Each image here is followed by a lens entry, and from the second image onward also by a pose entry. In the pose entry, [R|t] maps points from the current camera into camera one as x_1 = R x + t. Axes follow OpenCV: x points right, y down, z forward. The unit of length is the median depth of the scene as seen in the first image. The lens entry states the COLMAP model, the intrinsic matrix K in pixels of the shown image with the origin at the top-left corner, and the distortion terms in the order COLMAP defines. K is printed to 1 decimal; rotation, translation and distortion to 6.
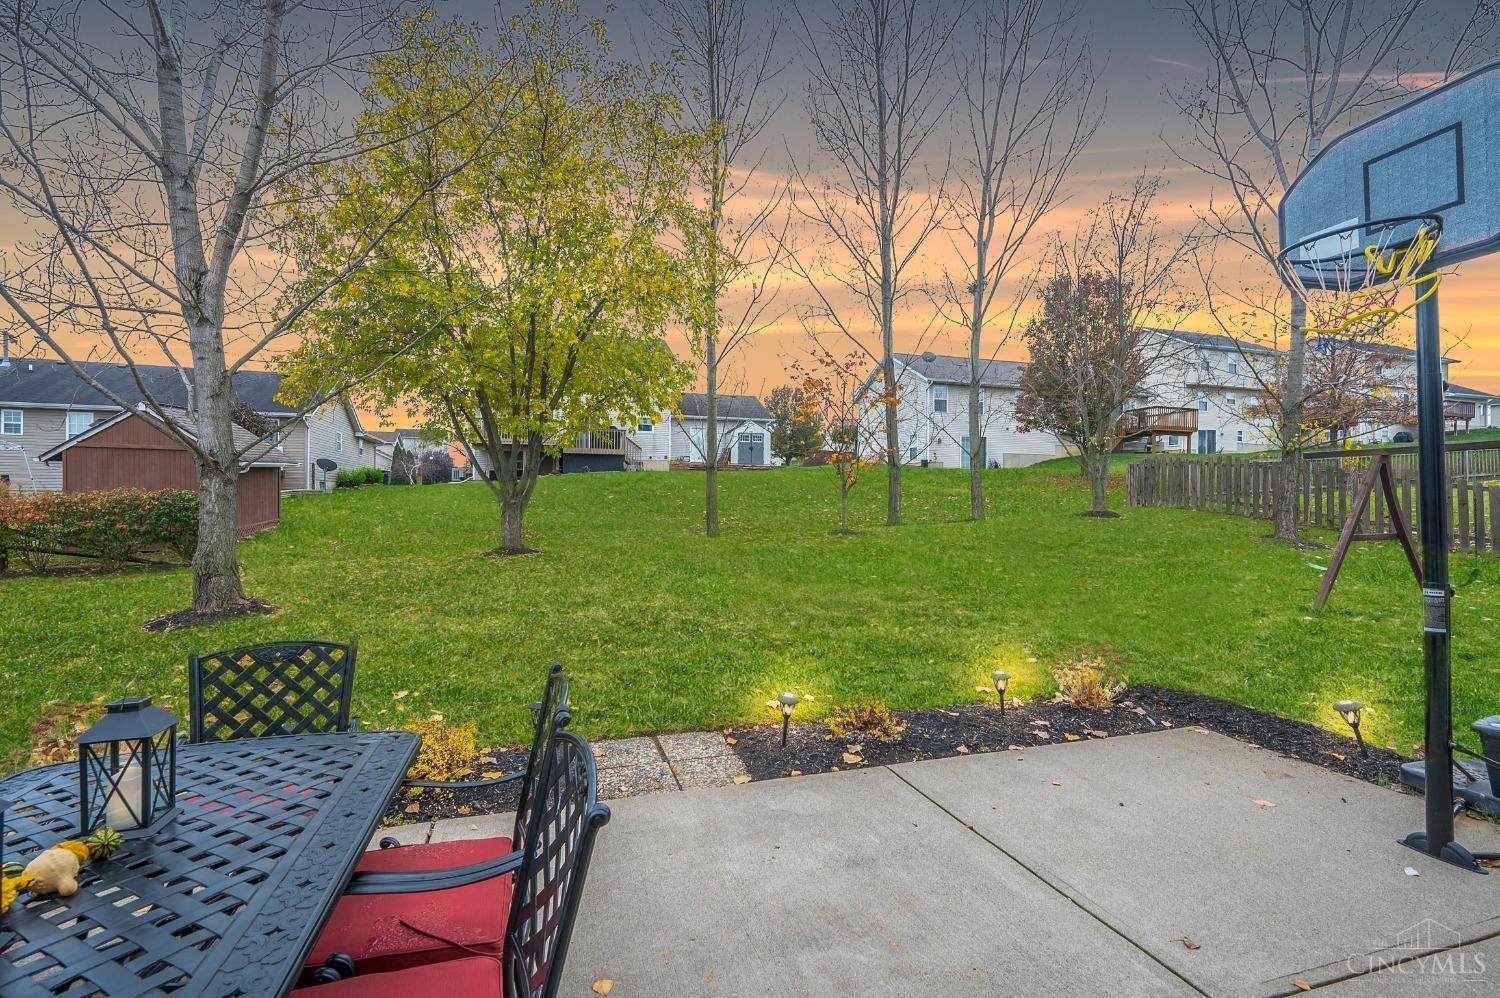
lens RADIAL K [[684.0, 0, 750.0], [0, 684.0, 499.0], [0, 0, 1]] dist [0.002586, 0.000336]
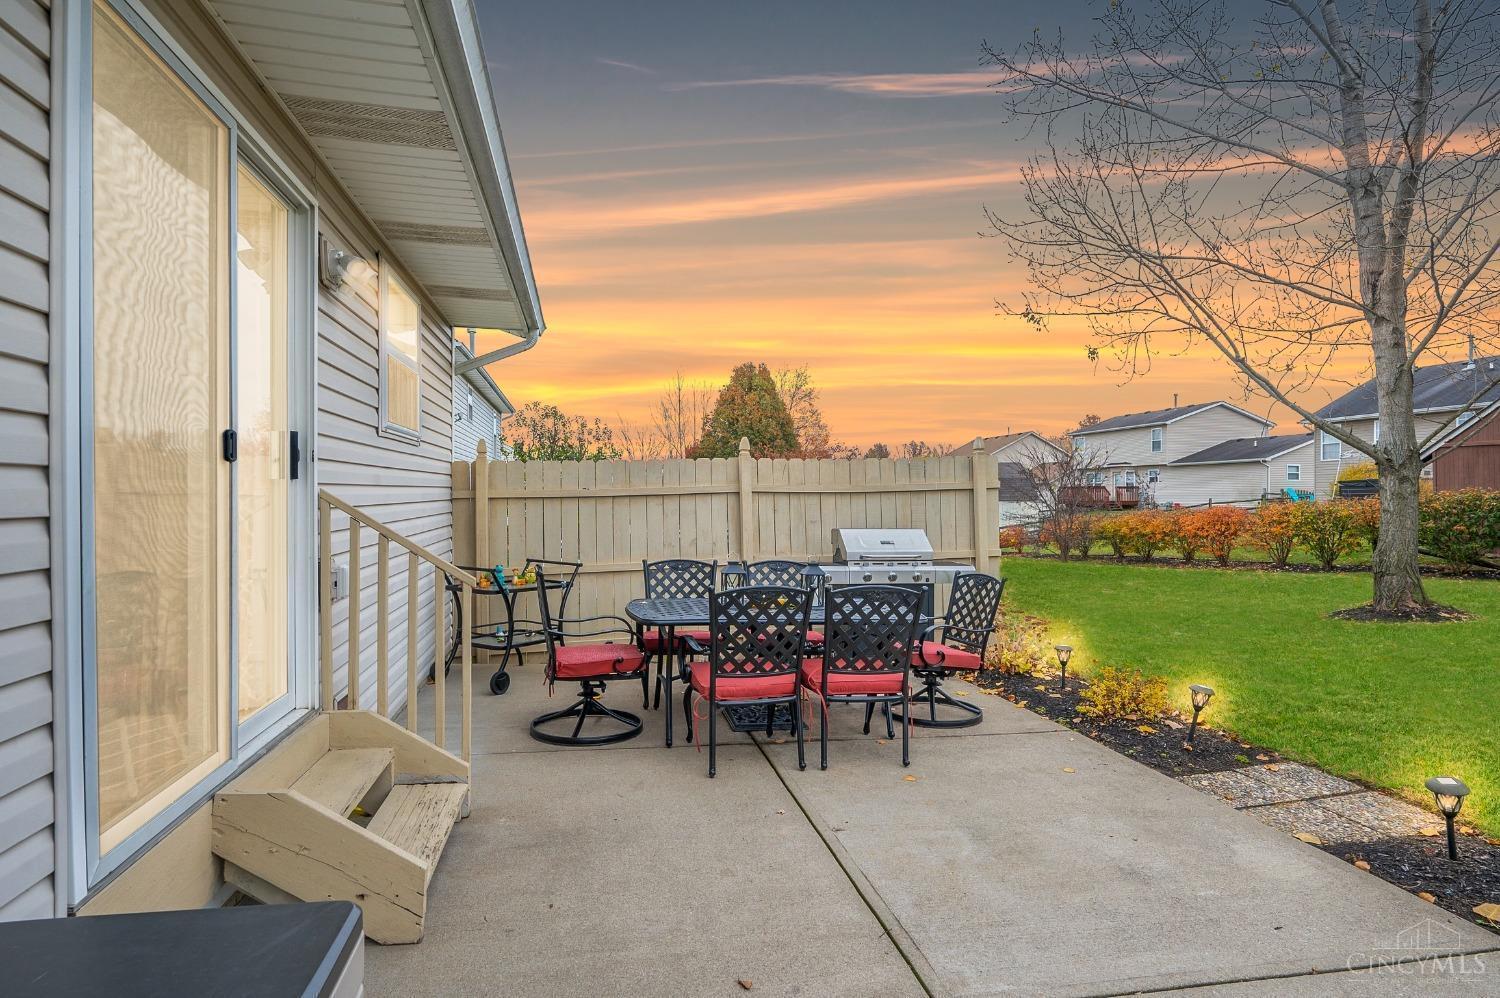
lens RADIAL K [[779.9, 0, 750.6], [0, 779.9, 501.6], [0, 0, 1]] dist [-0.003503, 0.001167]
pose [[-0.107816, -0.003870, -0.994163, 0.436472], [0.001327, 0.999991, -0.004036, 0.009850], [0.994170, -0.001754, -0.107810, 0.206483]]
